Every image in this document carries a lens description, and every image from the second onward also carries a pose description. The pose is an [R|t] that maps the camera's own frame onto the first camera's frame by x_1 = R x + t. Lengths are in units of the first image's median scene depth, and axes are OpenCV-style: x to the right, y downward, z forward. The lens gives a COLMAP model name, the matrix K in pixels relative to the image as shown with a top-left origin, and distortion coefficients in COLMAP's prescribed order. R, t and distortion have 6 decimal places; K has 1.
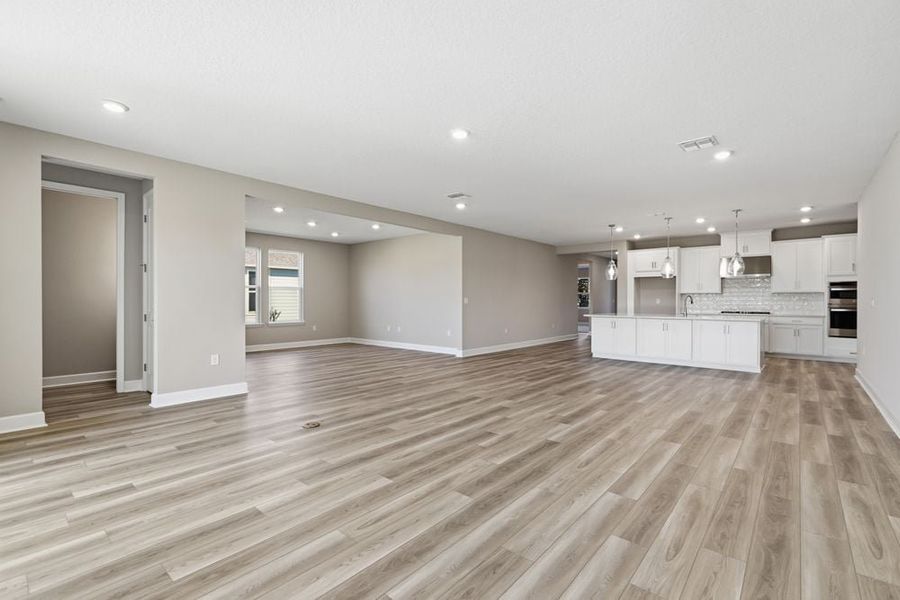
lens RADIAL K [[404.0, 0, 450.0], [0, 404.0, 300.0], [0, 0, 1]] dist [0.000761, 0.000528]
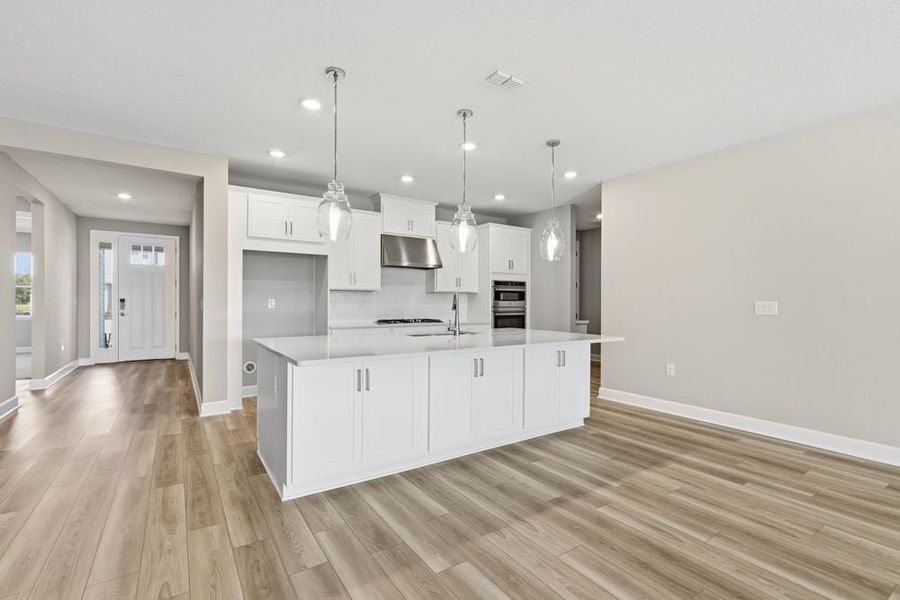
lens RADIAL K [[412.8, 0, 450.0], [0, 412.8, 300.0], [0, 0, 1]] dist [0.002387, 0.000577]
pose [[0.257959, 0.003099, 0.966151, 0.098947], [-0.005037, 0.999986, -0.001863, -0.002278], [-0.966143, -0.004386, 0.257971, 0.807911]]
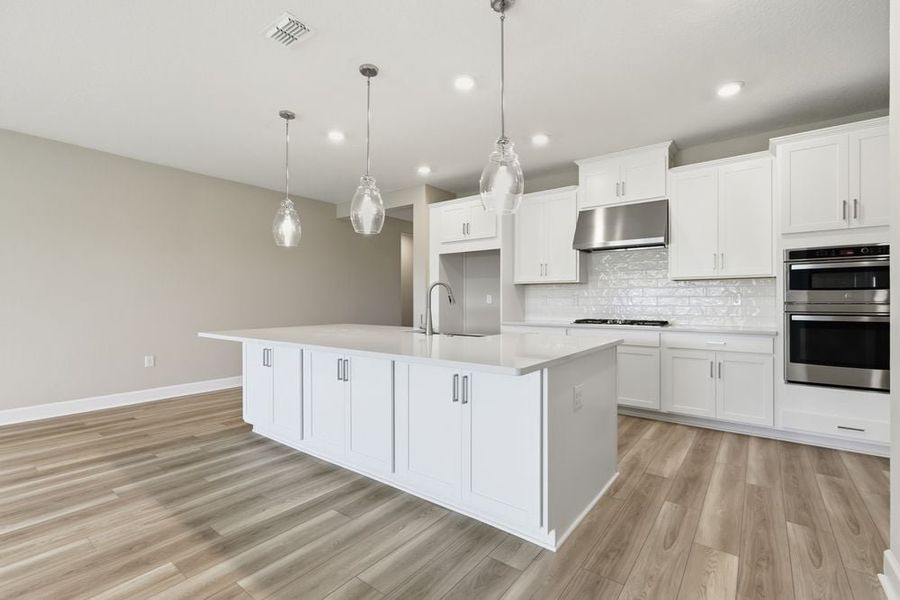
lens RADIAL K [[404.0, 0, 450.0], [0, 404.0, 300.0], [0, 0, 1]] dist [0.000761, 0.000528]
pose [[0.998353, -0.003523, 0.057253, 0.531414], [0.003558, 0.999994, -0.000519, 0.005090], [-0.057251, 0.000721, 0.998360, 0.566210]]
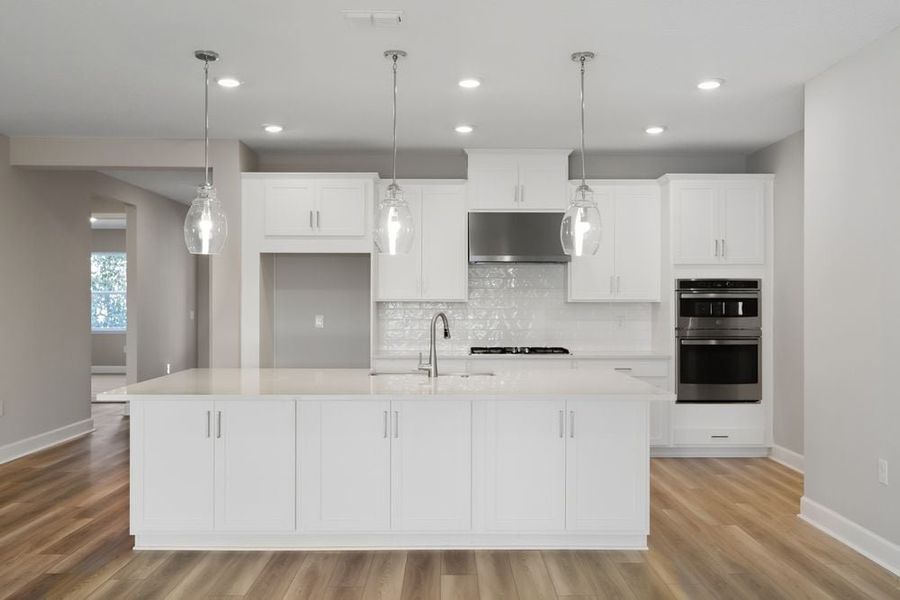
lens RADIAL K [[777.6, 0, 450.0], [0, 777.6, 300.0], [0, 0, 1]] dist [0.006656, 0.001114]
pose [[0.749859, 0.000967, 0.661597, 0.172684], [-0.000361, 0.999999, -0.001052, -0.019401], [-0.661597, 0.000550, 0.749859, 0.488618]]
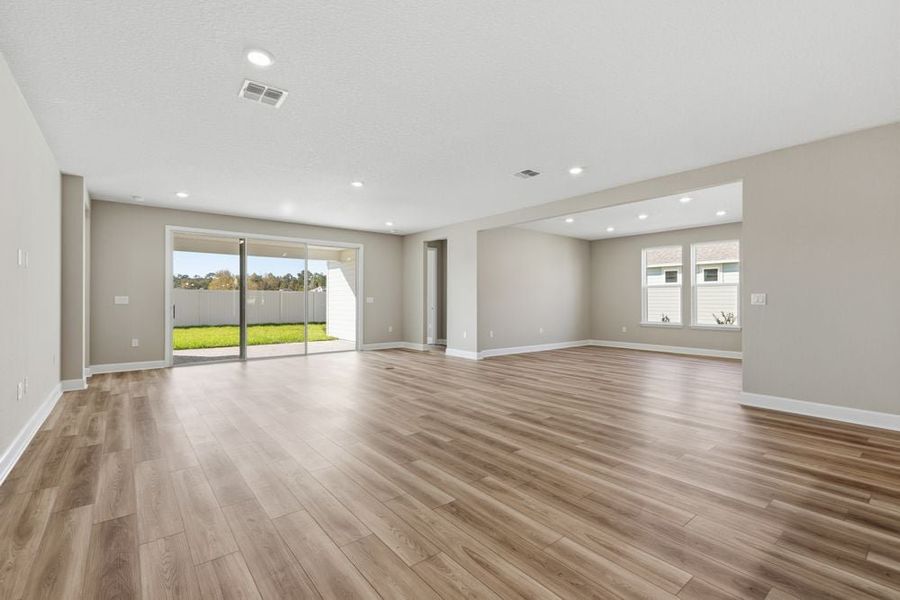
lens RADIAL K [[404.0, 0, 450.0], [0, 404.0, 300.0], [0, 0, 1]] dist [0.000761, 0.000528]
pose [[-0.175853, -0.004423, -0.984407, 0.616322], [-0.001153, 0.999990, -0.004287, 0.005239], [0.984416, 0.000381, -0.175856, 0.700463]]
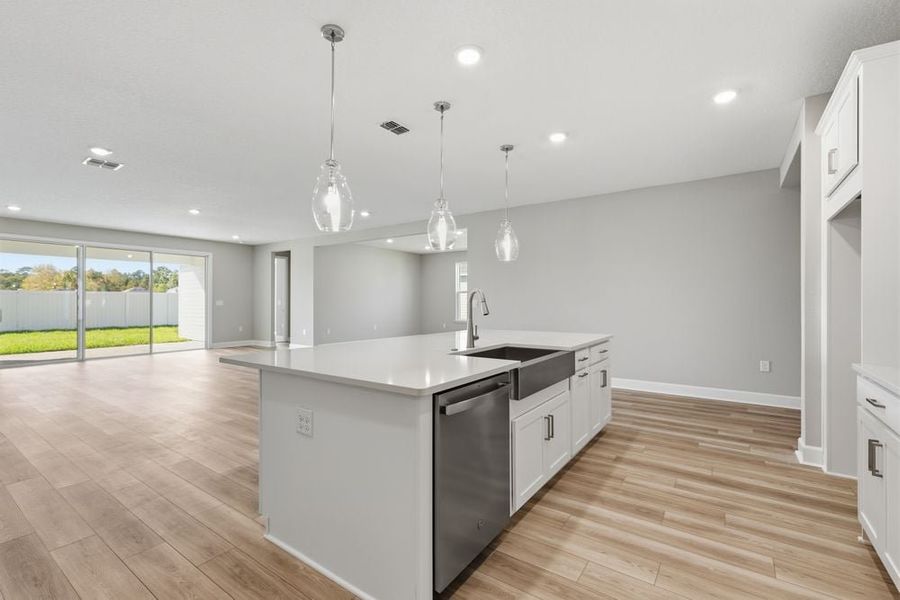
lens RADIAL K [[407.1, 0, 450.0], [0, 407.1, 300.0], [0, 0, 1]] dist [0.009630, 0.000242]
pose [[0.090893, -0.004881, -0.995849, 0.858261], [0.000866, 0.999988, -0.004822, -0.001464], [0.995860, -0.000425, 0.090896, 0.870220]]
